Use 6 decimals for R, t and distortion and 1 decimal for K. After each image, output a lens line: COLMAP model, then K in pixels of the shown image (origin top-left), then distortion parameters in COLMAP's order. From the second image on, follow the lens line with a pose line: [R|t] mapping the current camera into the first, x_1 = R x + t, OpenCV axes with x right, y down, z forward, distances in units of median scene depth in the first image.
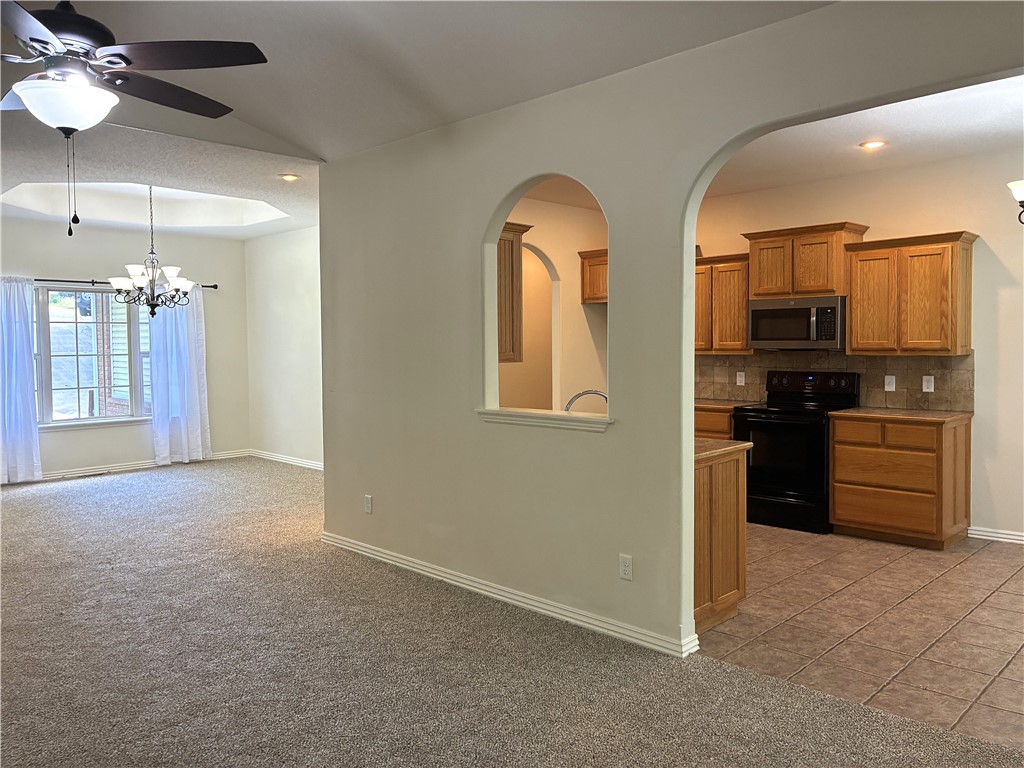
lens RADIAL K [[777.3, 0, 514.1], [0, 777.3, 378.0], [0, 0, 1]] dist [0.039767, -0.043283]
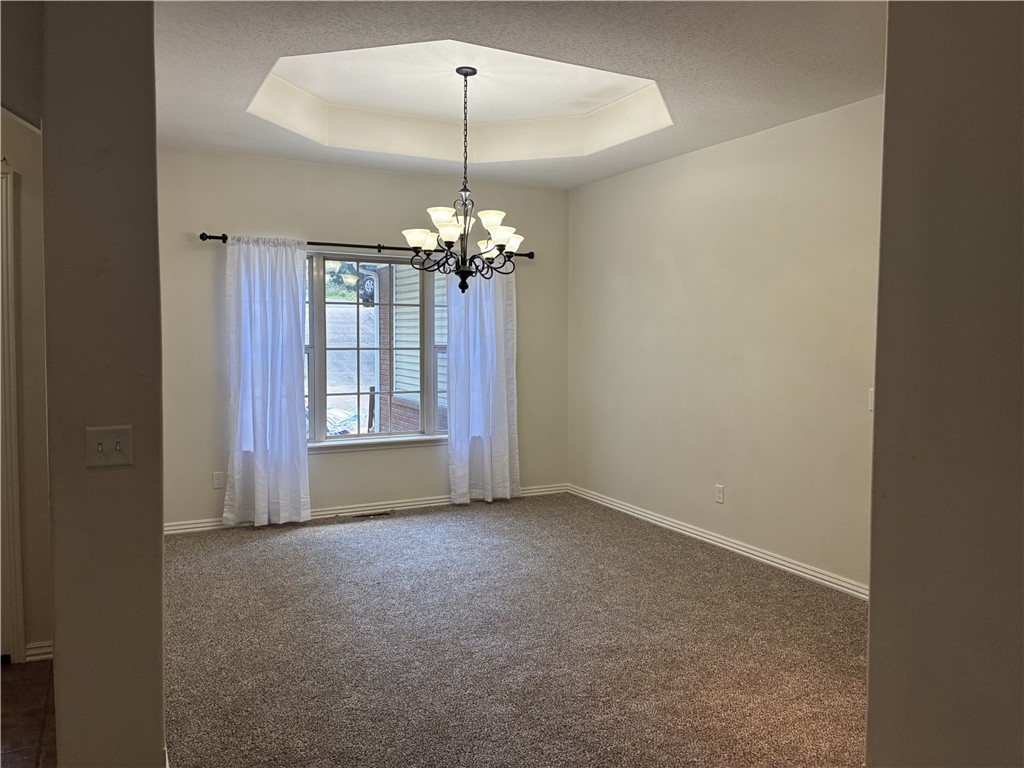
lens RADIAL K [[777.3, 0, 512.9], [0, 777.3, 384.9], [0, 0, 1]] dist [0.039767, -0.043283]
pose [[0.950739, 0.031639, -0.308373, -0.197303], [-0.026788, 0.999442, 0.019953, -0.014024], [0.308832, -0.010709, 0.951056, 0.358309]]
